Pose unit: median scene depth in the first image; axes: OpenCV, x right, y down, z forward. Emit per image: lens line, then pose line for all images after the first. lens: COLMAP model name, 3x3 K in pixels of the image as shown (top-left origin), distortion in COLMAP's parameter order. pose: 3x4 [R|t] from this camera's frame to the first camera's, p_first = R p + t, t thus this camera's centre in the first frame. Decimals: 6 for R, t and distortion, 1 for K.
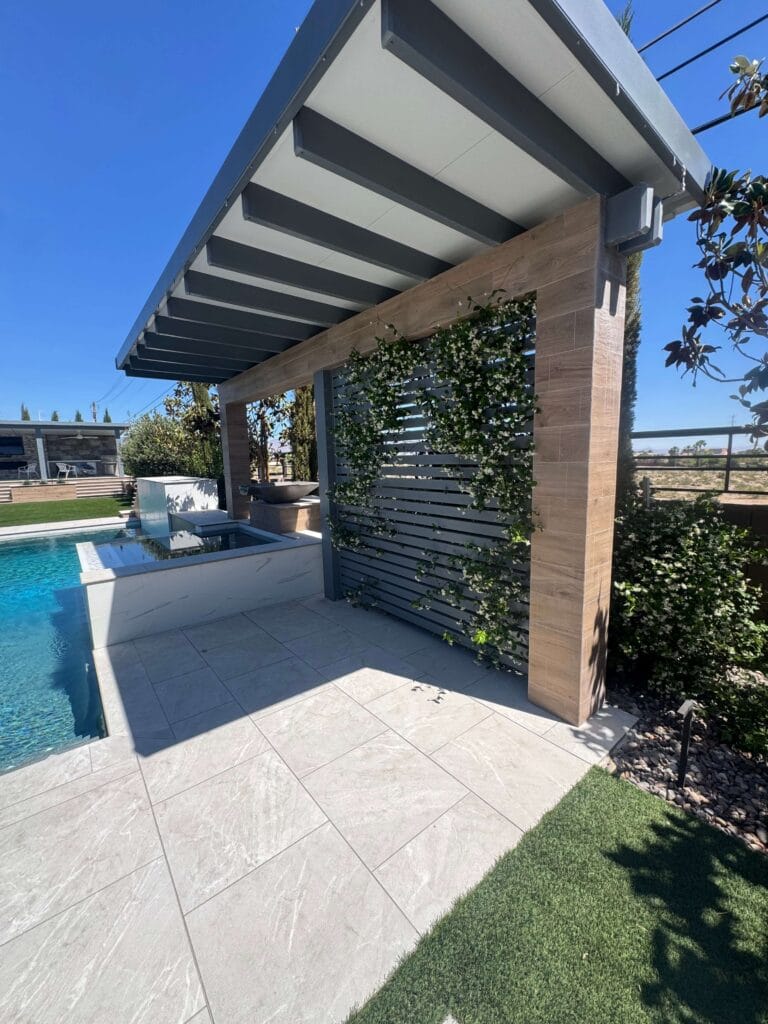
lens RADIAL K [[408.1, 0, 384.0], [0, 408.1, 512.0], [0, 0, 1]] dist [-0.000098, -0.000017]
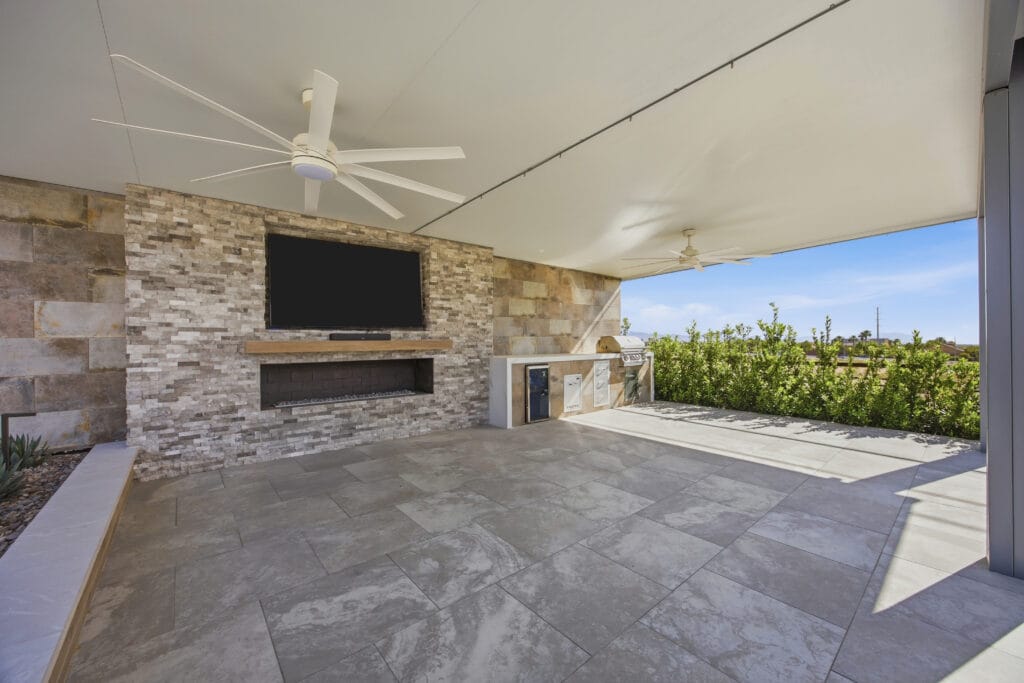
lens RADIAL K [[390.3, 0, 512.0], [0, 390.3, 341.5], [0, 0, 1]] dist [-0.023807, 0.000194]
pose [[0.999589, 0.017545, 0.022667, -0.835660], [-0.014282, 0.990489, -0.136847, -0.105363], [-0.024852, 0.136467, 0.990333, 0.787786]]
